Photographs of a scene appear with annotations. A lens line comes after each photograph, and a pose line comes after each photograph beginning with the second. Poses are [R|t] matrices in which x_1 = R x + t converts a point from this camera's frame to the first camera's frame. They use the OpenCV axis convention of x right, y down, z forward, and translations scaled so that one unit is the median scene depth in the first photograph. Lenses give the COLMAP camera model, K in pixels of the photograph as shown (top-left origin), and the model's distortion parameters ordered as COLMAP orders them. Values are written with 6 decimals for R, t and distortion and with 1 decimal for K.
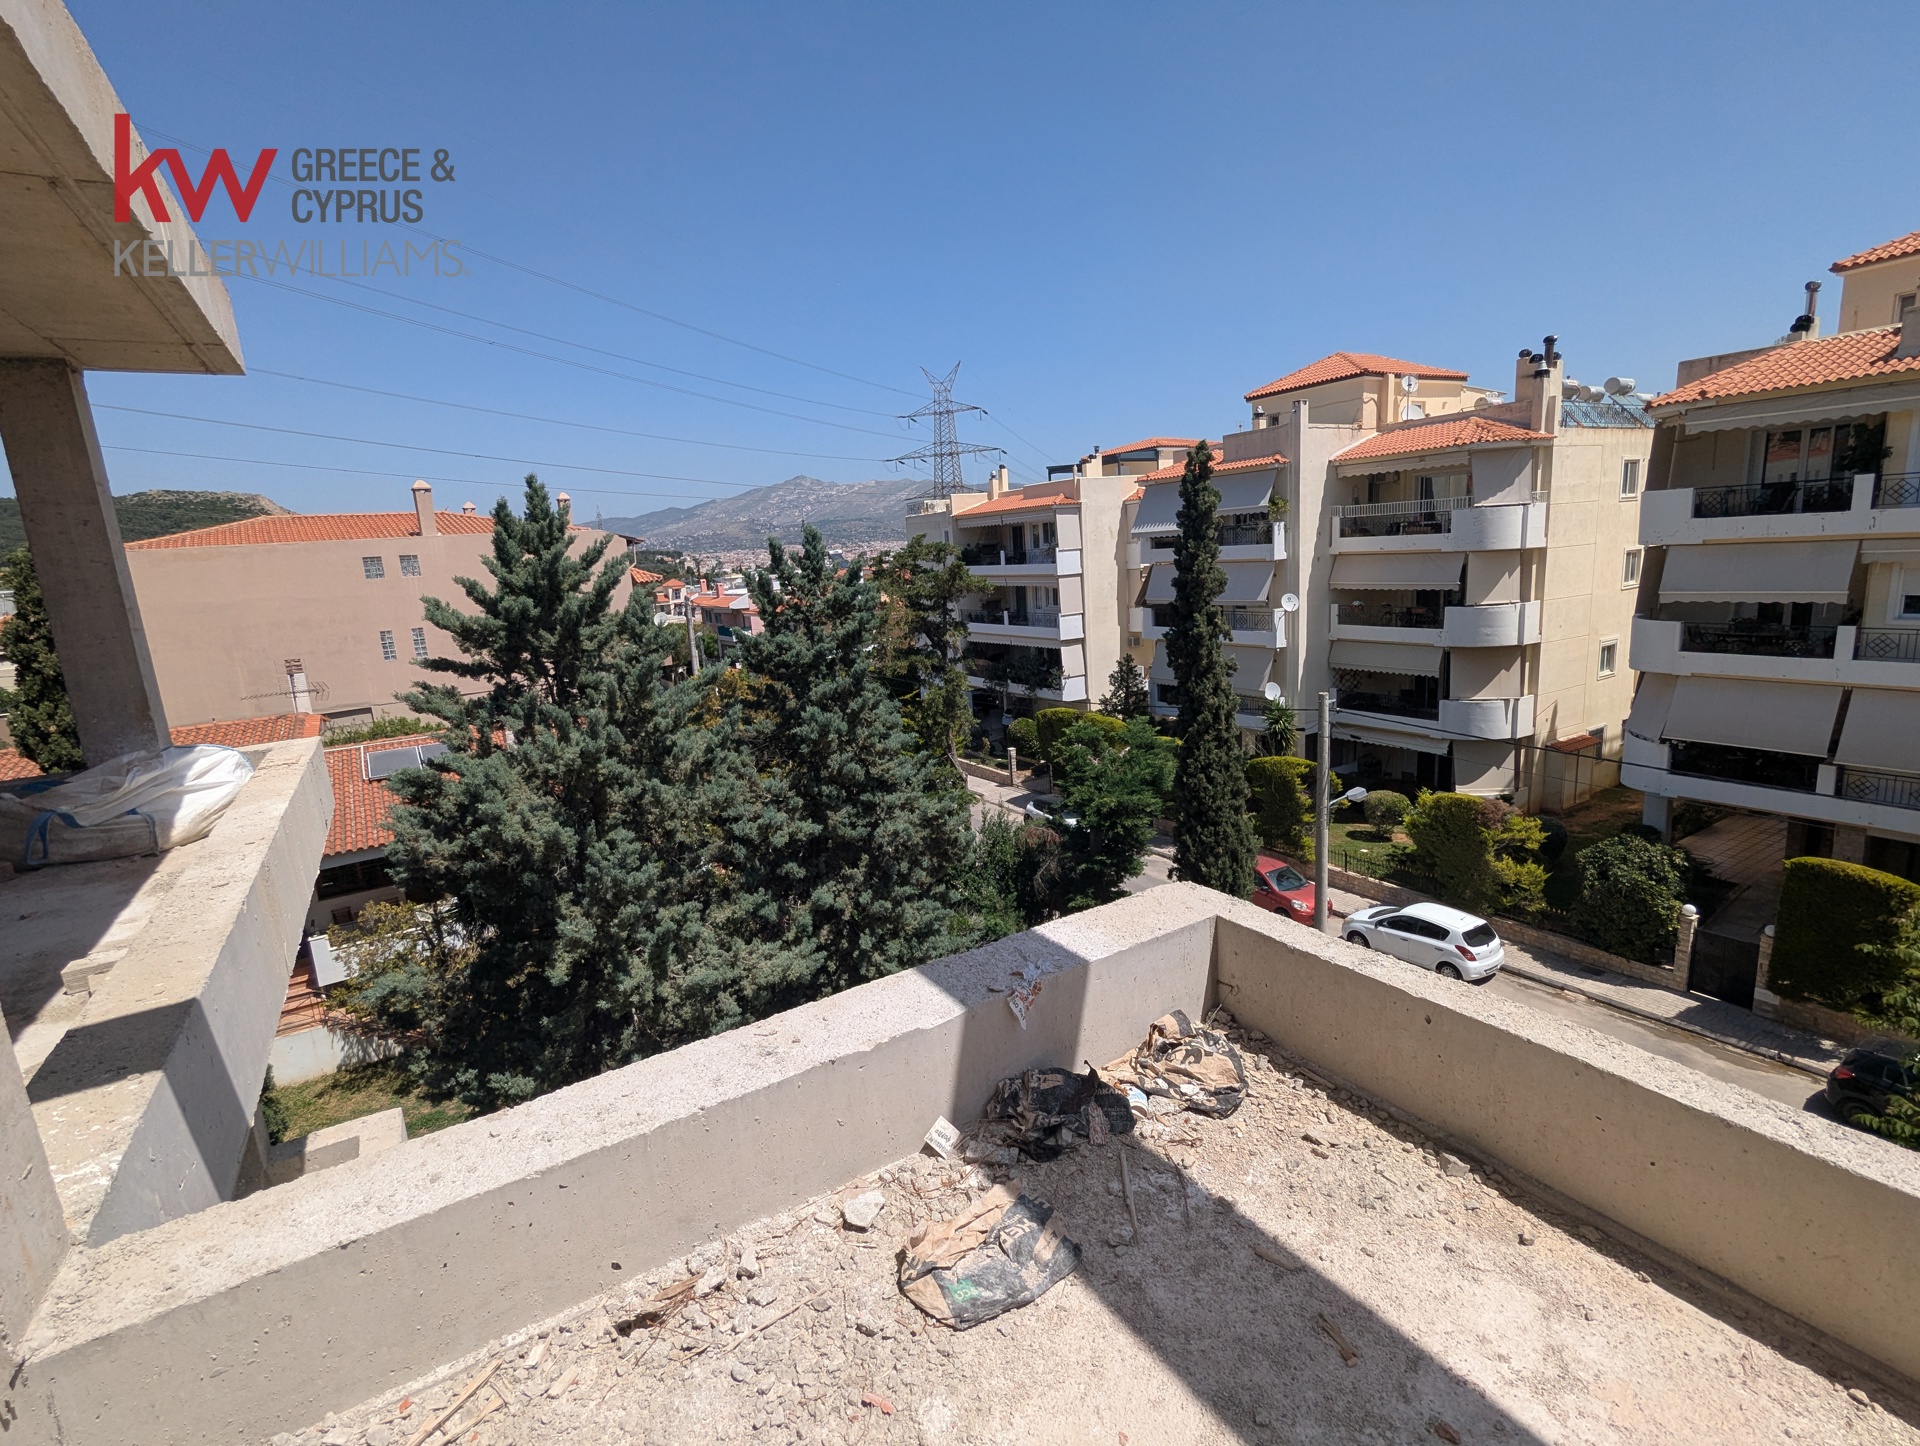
lens RADIAL K [[909.4, 0, 959.5], [0, 909.4, 730.3], [0, 0, 1]] dist [-0.000870, 0.000180]
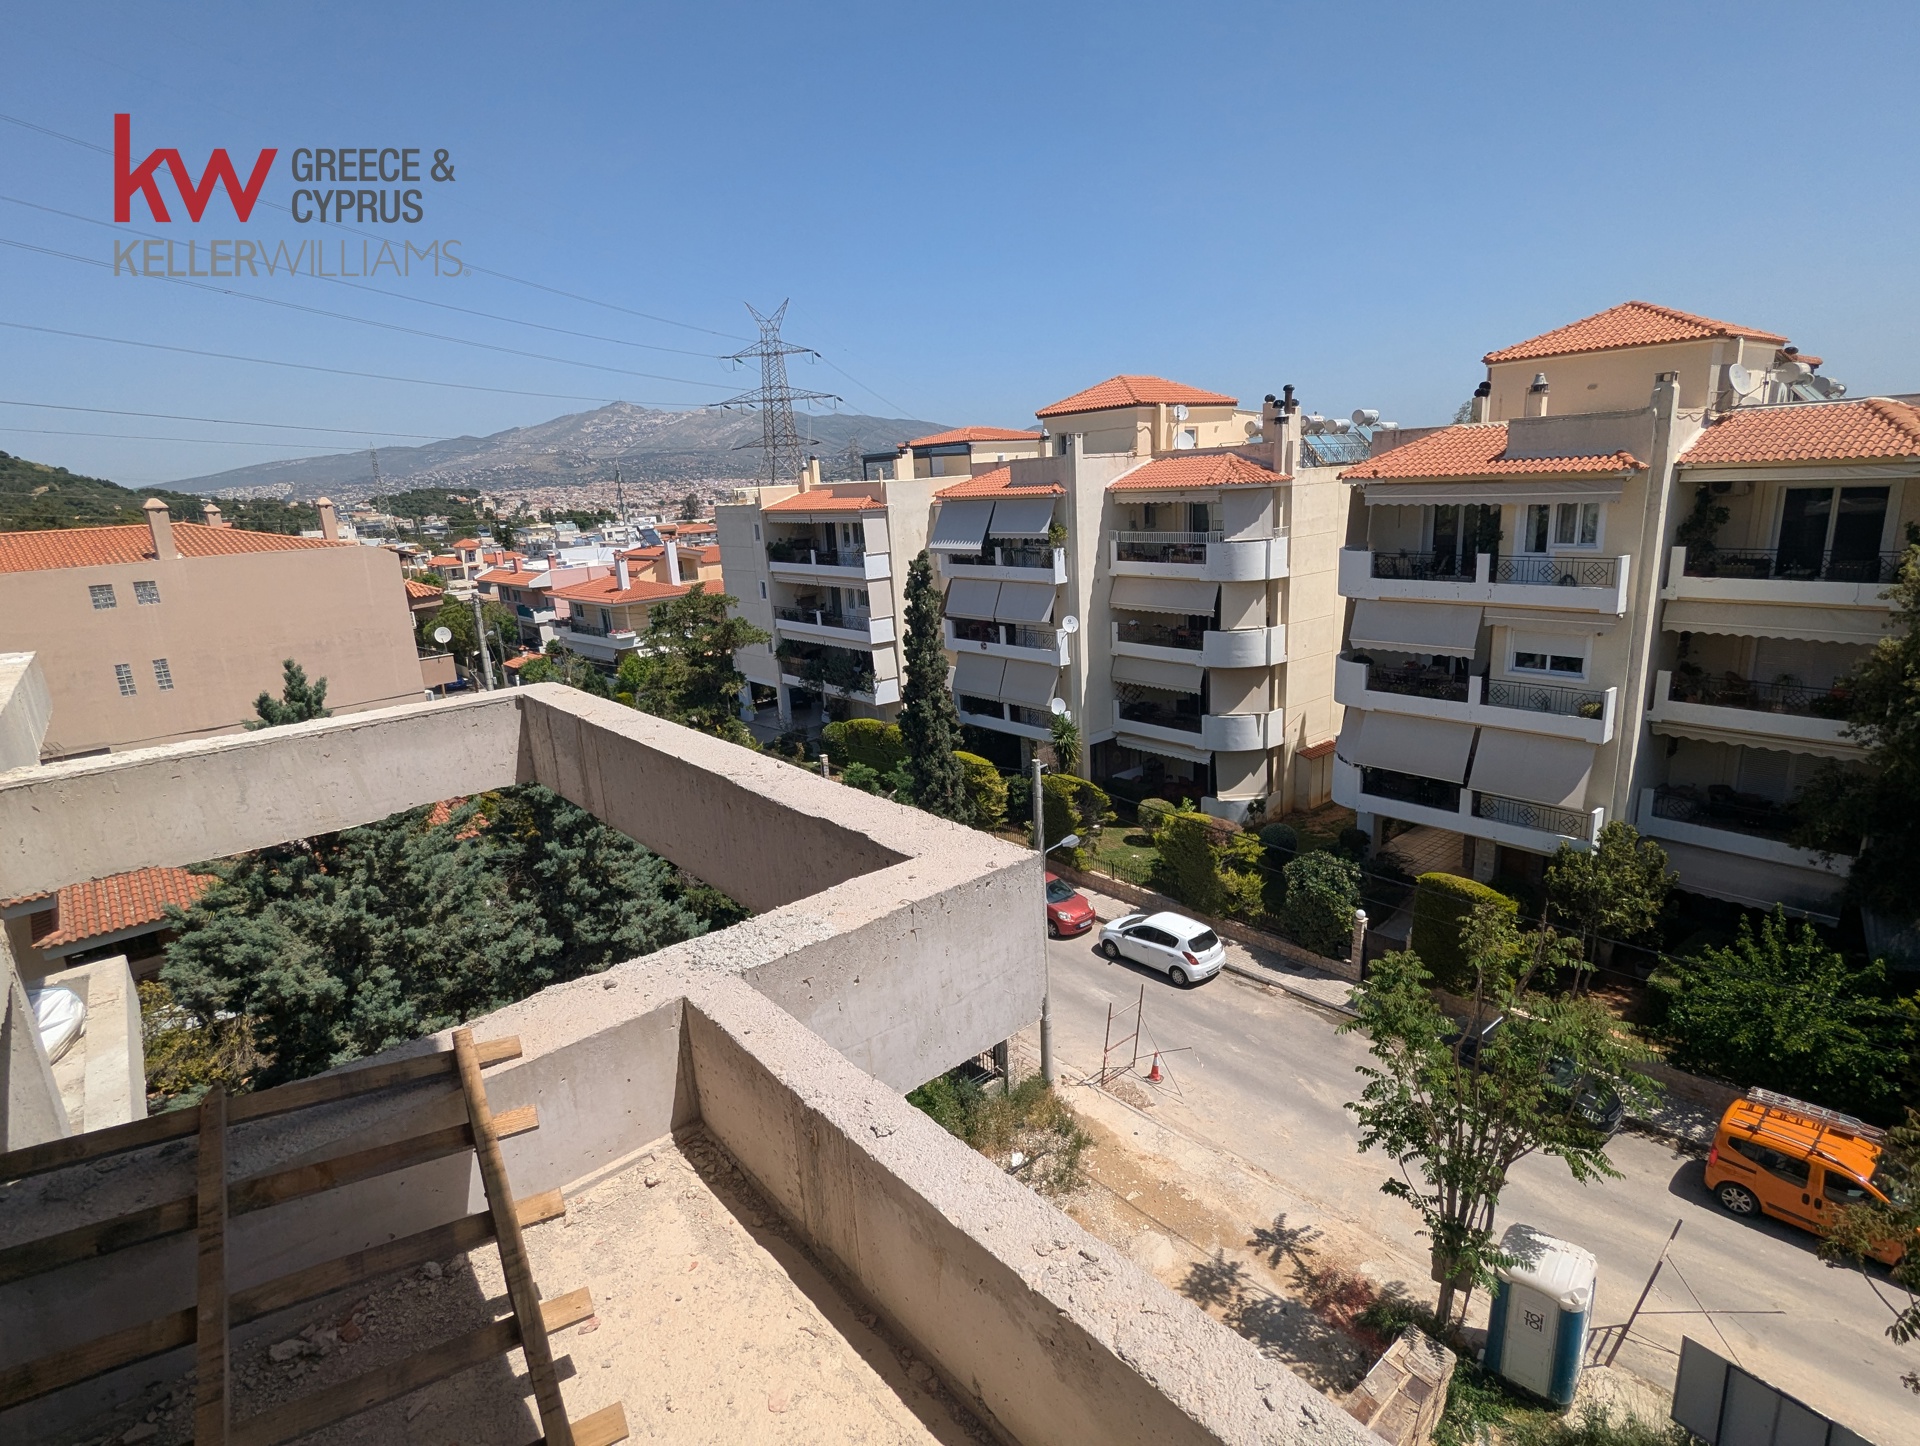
lens RADIAL K [[984.3, 0, 960.0], [0, 984.3, 723.0], [0, 0, 1]] dist [0.001091, -0.000004]
pose [[0.988387, -0.028044, 0.149346, 0.066234], [0.022313, 0.998954, 0.039915, -0.081029], [-0.150309, -0.036119, 0.987979, -0.132840]]
